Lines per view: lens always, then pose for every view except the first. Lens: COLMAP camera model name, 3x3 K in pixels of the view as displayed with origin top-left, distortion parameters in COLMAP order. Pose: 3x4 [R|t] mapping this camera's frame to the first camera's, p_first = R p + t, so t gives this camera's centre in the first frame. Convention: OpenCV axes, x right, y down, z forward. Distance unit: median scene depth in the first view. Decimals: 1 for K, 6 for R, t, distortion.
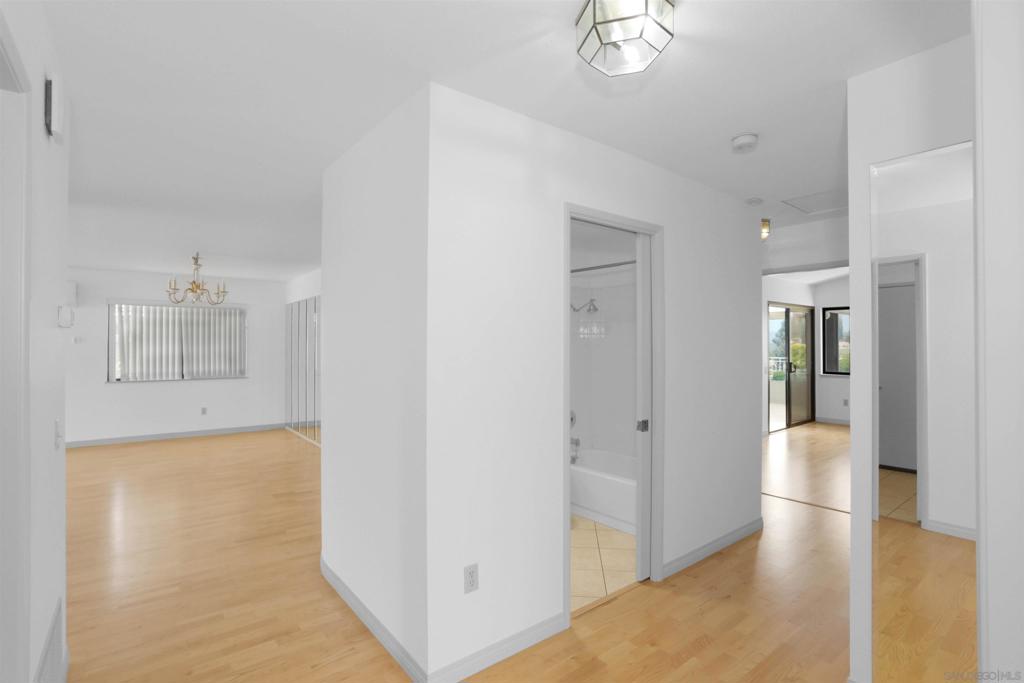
lens RADIAL K [[489.0, 0, 504.7], [0, 489.0, 342.2], [0, 0, 1]] dist [-0.062672, 0.021727]
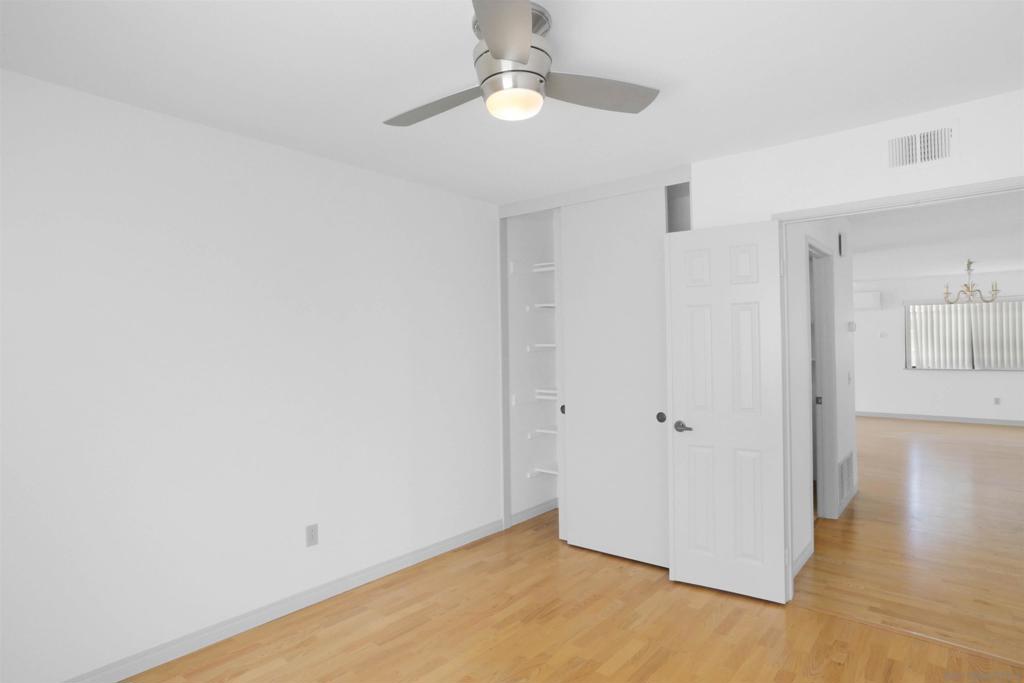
lens RADIAL K [[568.7, 0, 512.0], [0, 568.7, 341.5], [0, 0, 1]] dist [-0.000604, 0.001283]
pose [[0.221594, -0.005083, -0.975126, 0.390549], [0.015648, 0.999876, -0.001656, -0.000702], [0.975013, -0.014892, 0.221646, -0.341243]]
